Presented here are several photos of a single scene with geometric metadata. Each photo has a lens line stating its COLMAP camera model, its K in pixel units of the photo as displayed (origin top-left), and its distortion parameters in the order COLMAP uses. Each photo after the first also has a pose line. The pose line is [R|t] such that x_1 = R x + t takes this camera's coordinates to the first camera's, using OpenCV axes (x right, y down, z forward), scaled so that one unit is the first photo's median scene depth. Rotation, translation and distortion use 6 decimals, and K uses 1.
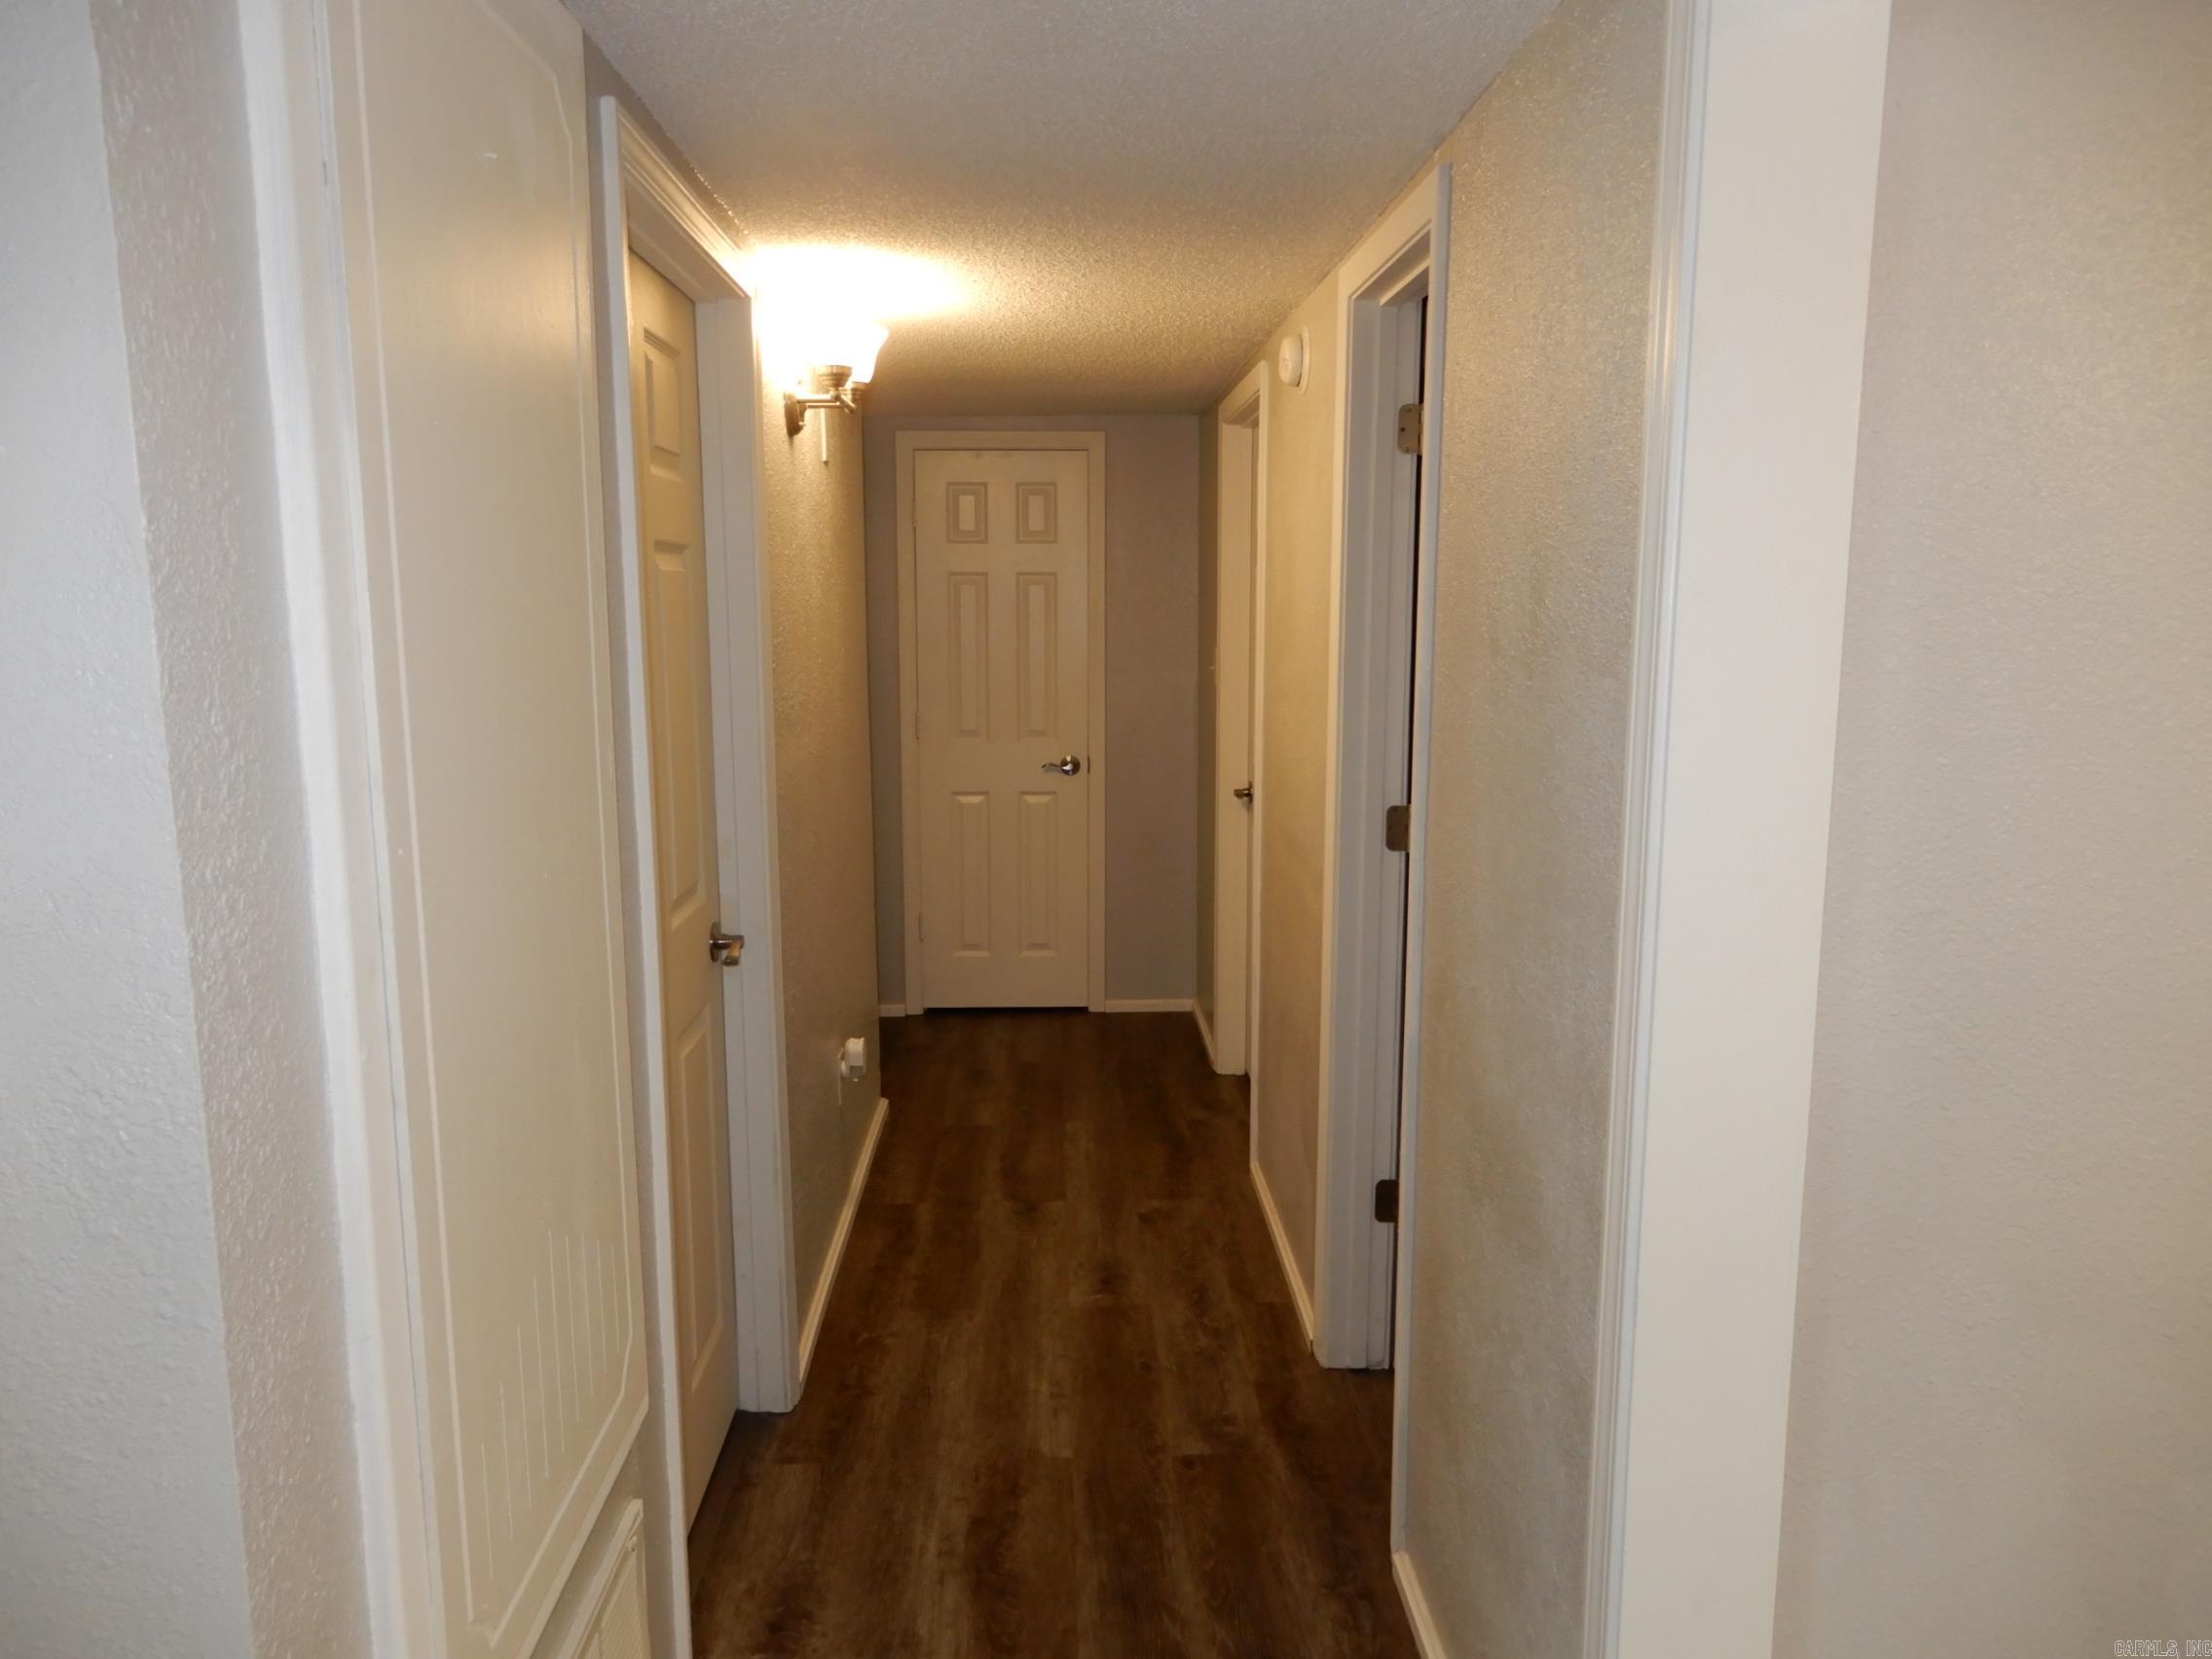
lens RADIAL K [[1583.4, 0, 1105.6], [0, 1583.4, 815.8], [0, 0, 1]] dist [0.009277, -0.002263]
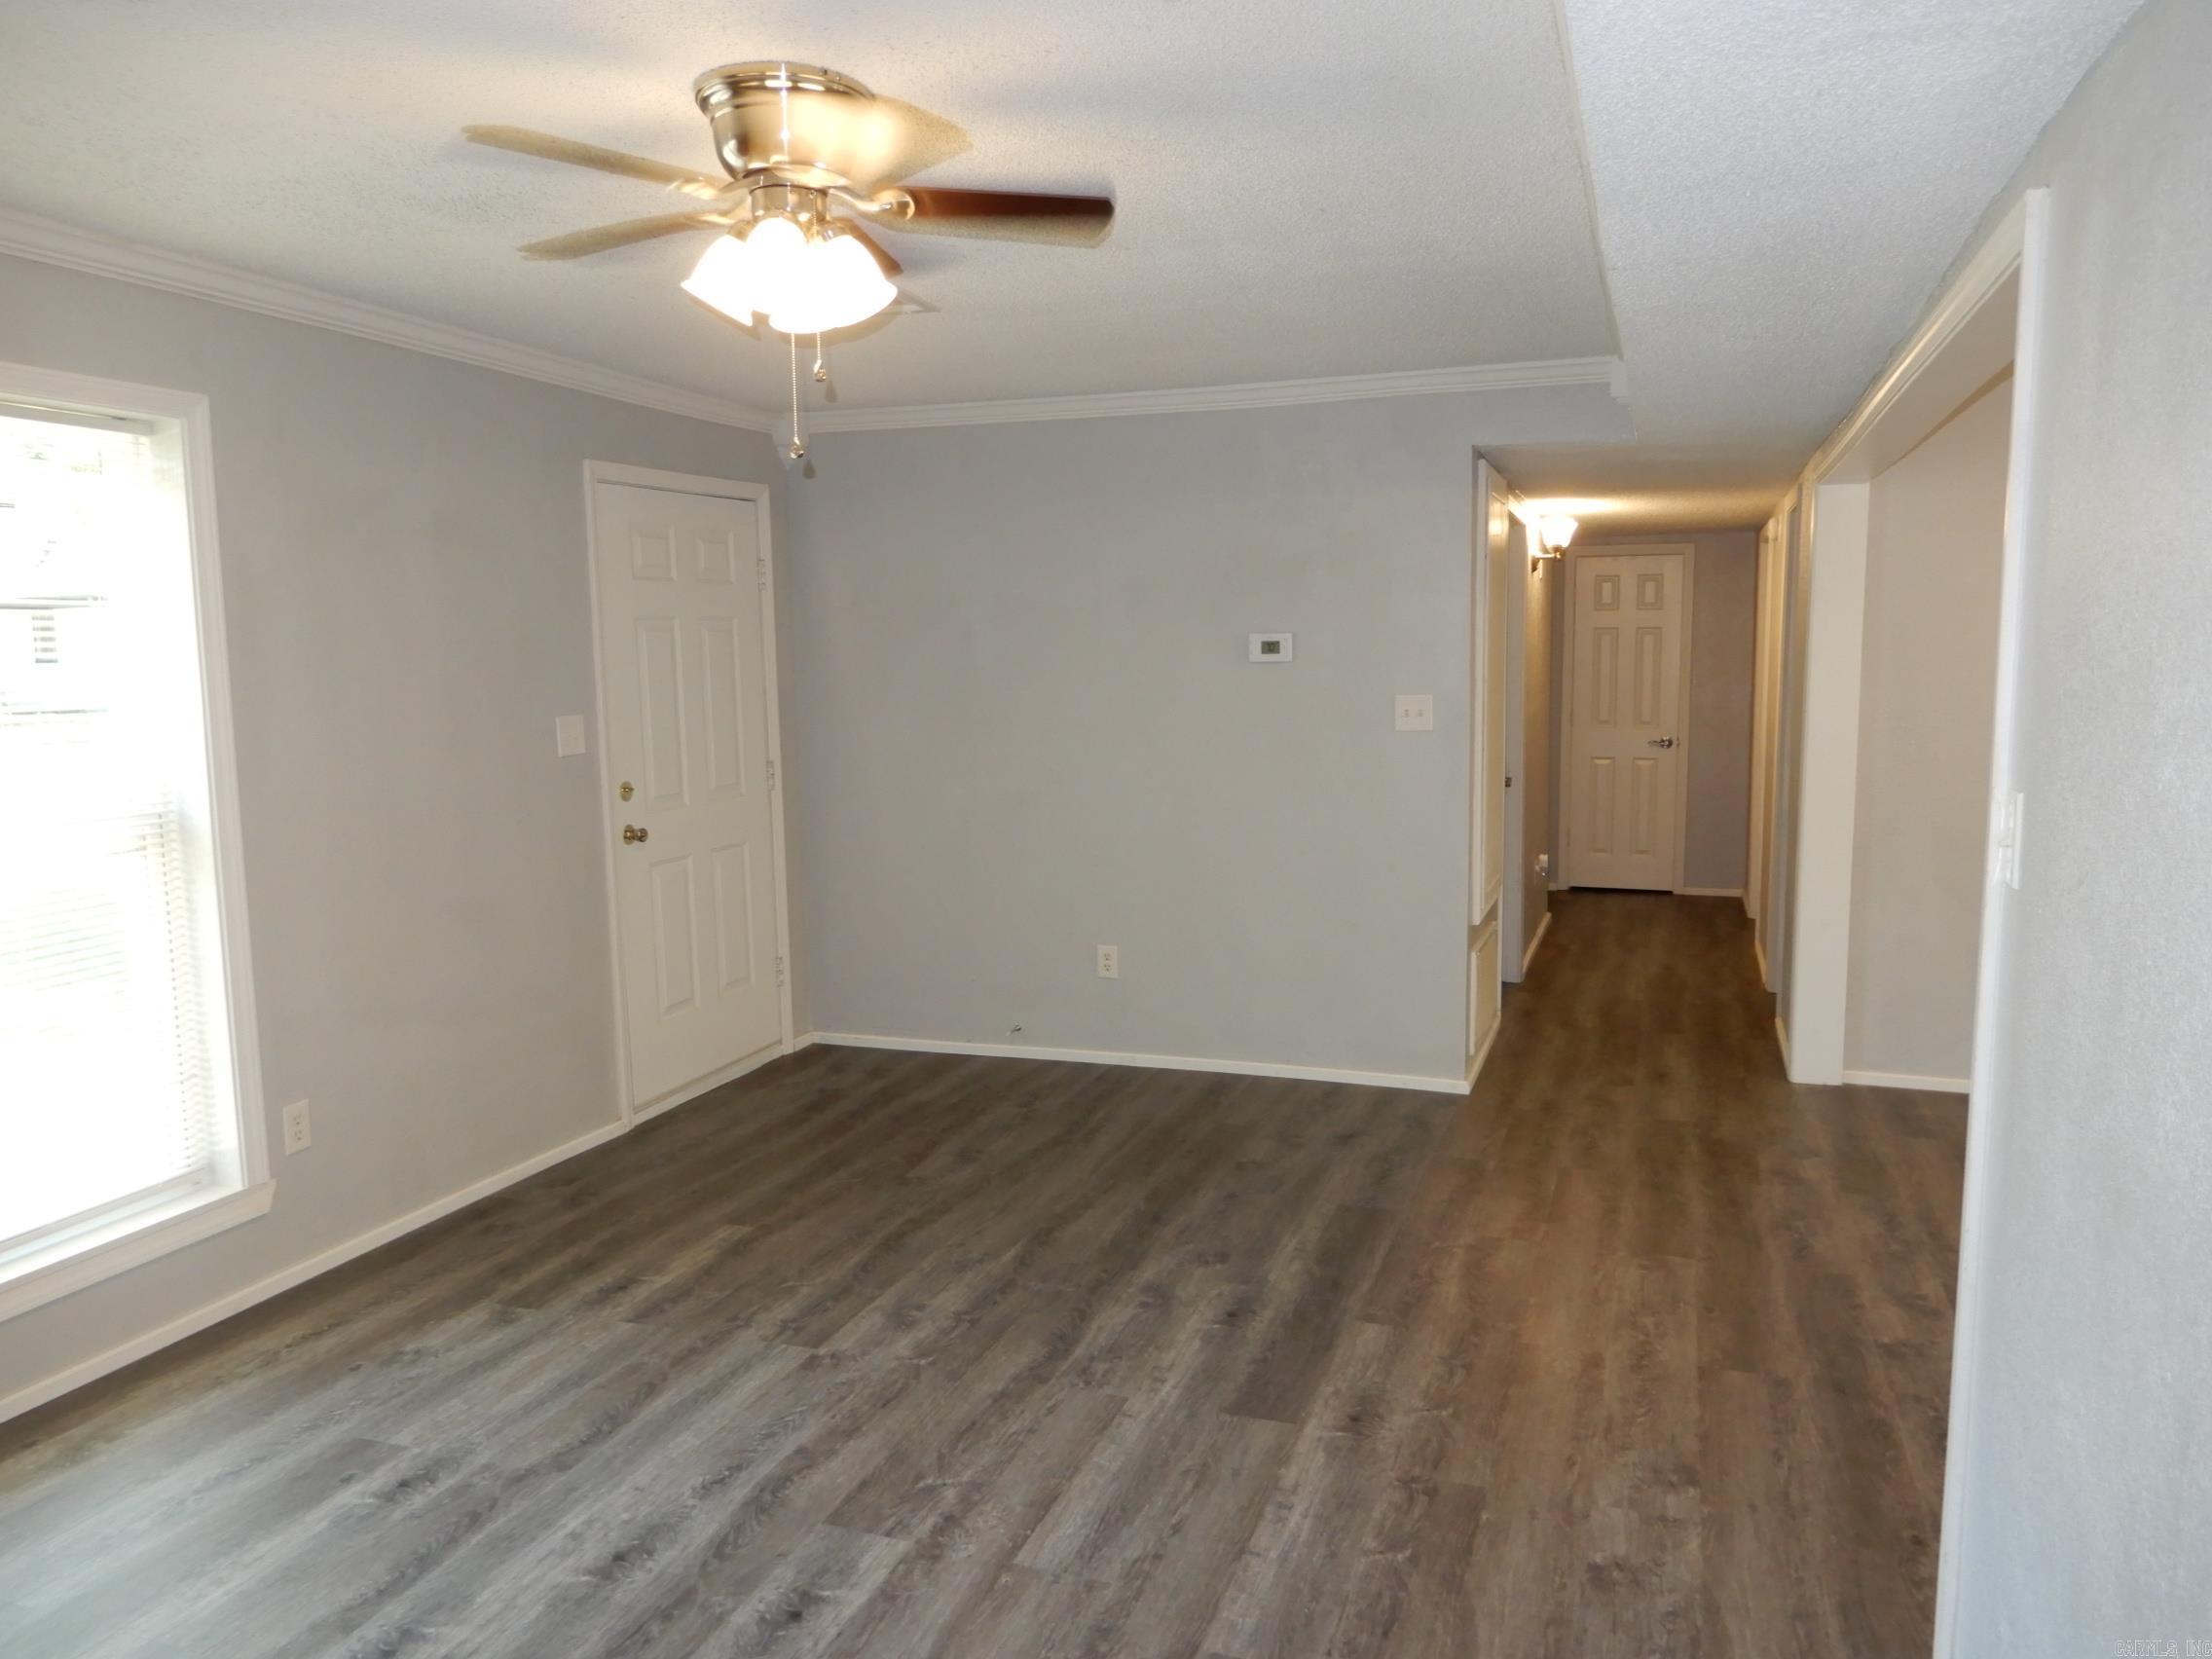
lens RADIAL K [[1583.4, 0, 1105.6], [0, 1583.4, 815.8], [0, 0, 1]] dist [0.009277, -0.002263]
pose [[0.927935, 0.032362, -0.371334, 0.052680], [-0.044096, 0.998759, -0.023151, 0.110740], [0.370124, 0.037857, 0.928211, -0.767568]]
